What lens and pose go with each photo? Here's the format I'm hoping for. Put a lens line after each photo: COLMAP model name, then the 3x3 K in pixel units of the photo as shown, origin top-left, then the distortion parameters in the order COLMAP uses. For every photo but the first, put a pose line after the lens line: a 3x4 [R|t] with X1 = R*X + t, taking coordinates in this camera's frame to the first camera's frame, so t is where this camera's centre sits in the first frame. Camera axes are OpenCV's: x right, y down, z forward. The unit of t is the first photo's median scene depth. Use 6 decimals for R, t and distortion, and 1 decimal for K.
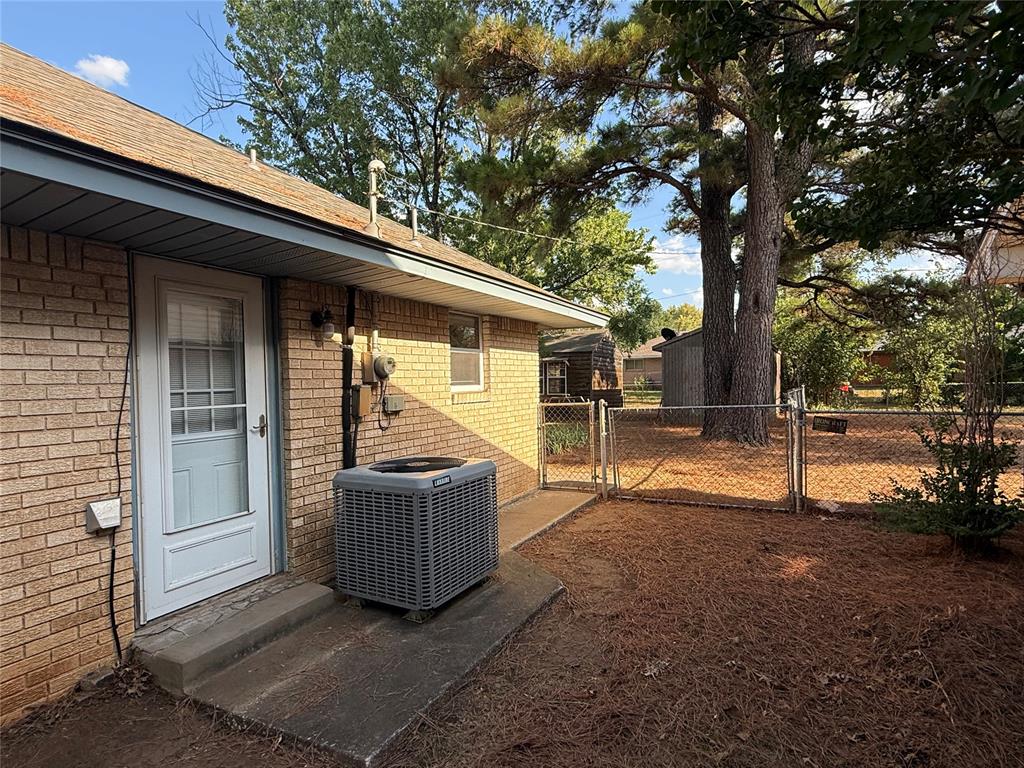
lens RADIAL K [[535.8, 0, 510.0], [0, 535.8, 387.4], [0, 0, 1]] dist [-0.000543, -0.000330]
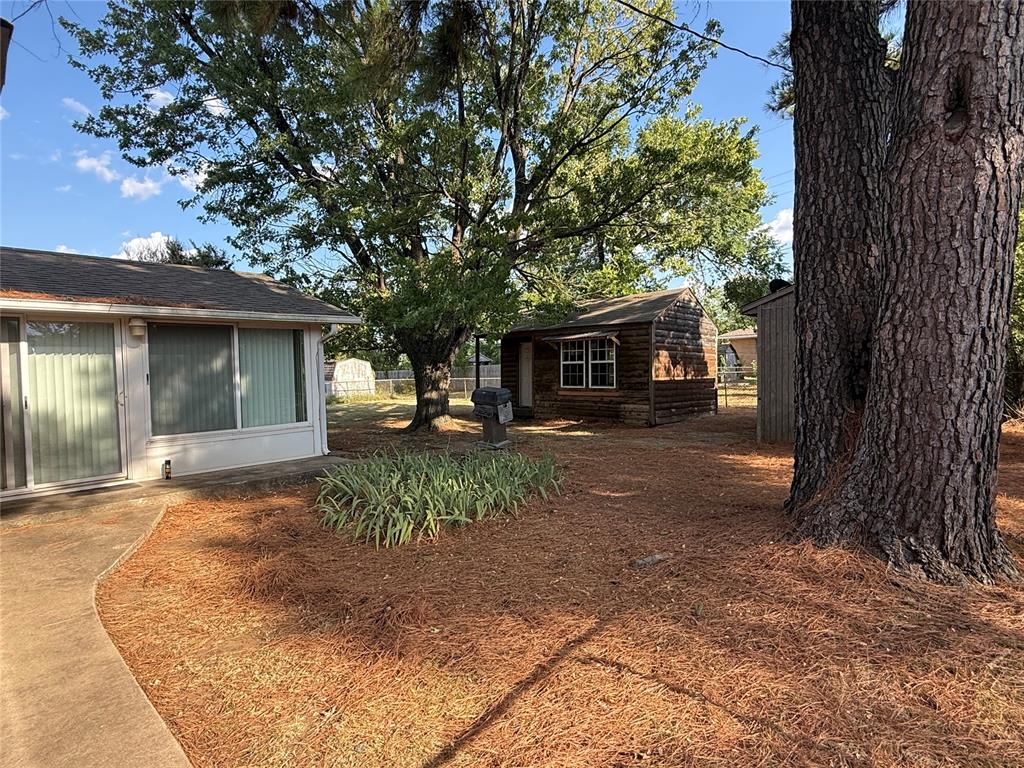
lens RADIAL K [[535.8, 0, 514.8], [0, 535.8, 383.5], [0, 0, 1]] dist [-0.000543, -0.000330]
pose [[0.968595, 0.004026, -0.248612, 0.152972], [0.001144, 0.999786, 0.020649, -0.005983], [0.248642, -0.020285, 0.968383, 0.335128]]
